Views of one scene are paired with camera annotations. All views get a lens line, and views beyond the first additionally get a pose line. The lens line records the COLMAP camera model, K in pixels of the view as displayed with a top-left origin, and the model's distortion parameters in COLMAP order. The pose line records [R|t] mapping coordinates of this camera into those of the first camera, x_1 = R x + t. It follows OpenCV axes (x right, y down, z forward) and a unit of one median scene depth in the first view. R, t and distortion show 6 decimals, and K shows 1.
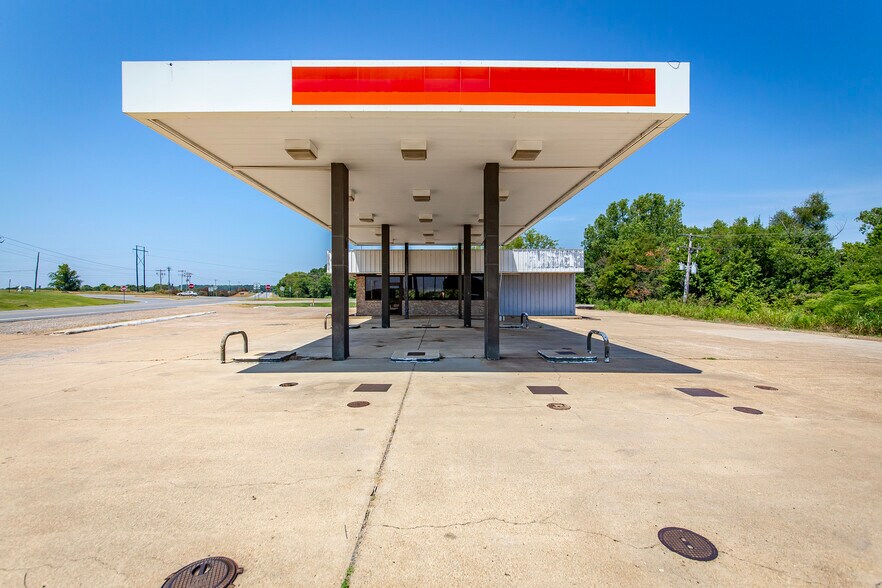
lens RADIAL K [[382.3, 0, 439.1], [0, 382.3, 292.7], [0, 0, 1]] dist [-0.000380, 0.000864]
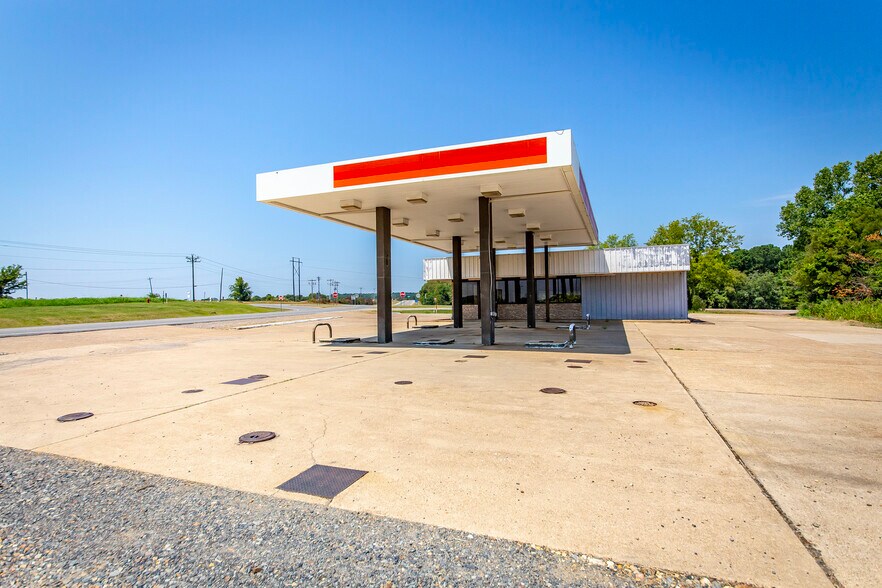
lens RADIAL K [[467.3, 0, 440.8], [0, 467.3, 289.5], [0, 0, 1]] dist [0.001449, -0.000701]
pose [[0.931704, -0.023042, -0.362487, 0.139004], [0.015563, 0.999602, -0.023541, 0.004587], [0.362886, 0.016292, 0.931691, -0.133105]]
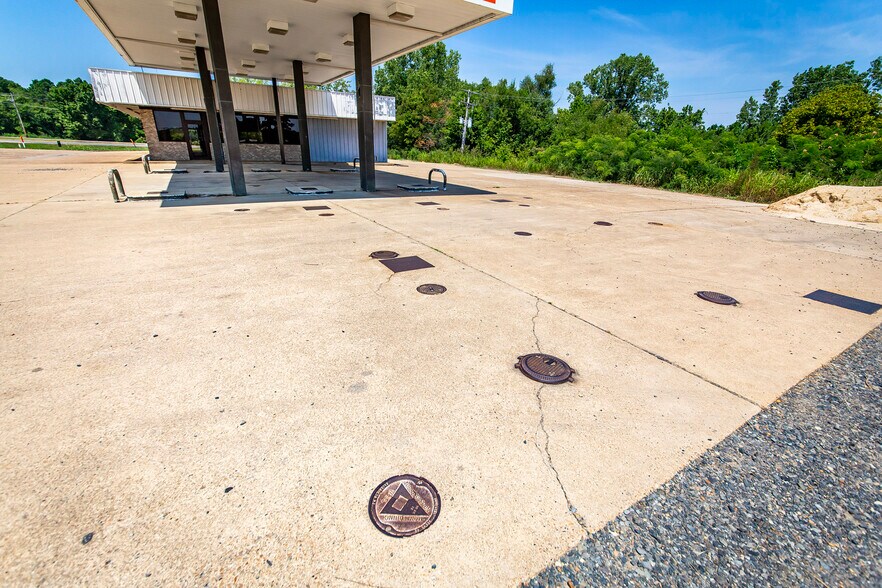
lens RADIAL K [[382.3, 0, 444.8], [0, 382.3, 298.7], [0, 0, 1]] dist [-0.000380, 0.000864]
pose [[0.846323, -0.170994, 0.504478, -0.090374], [-0.034402, 0.927551, 0.372109, 0.004149], [-0.531558, -0.332280, 0.779125, -0.070843]]
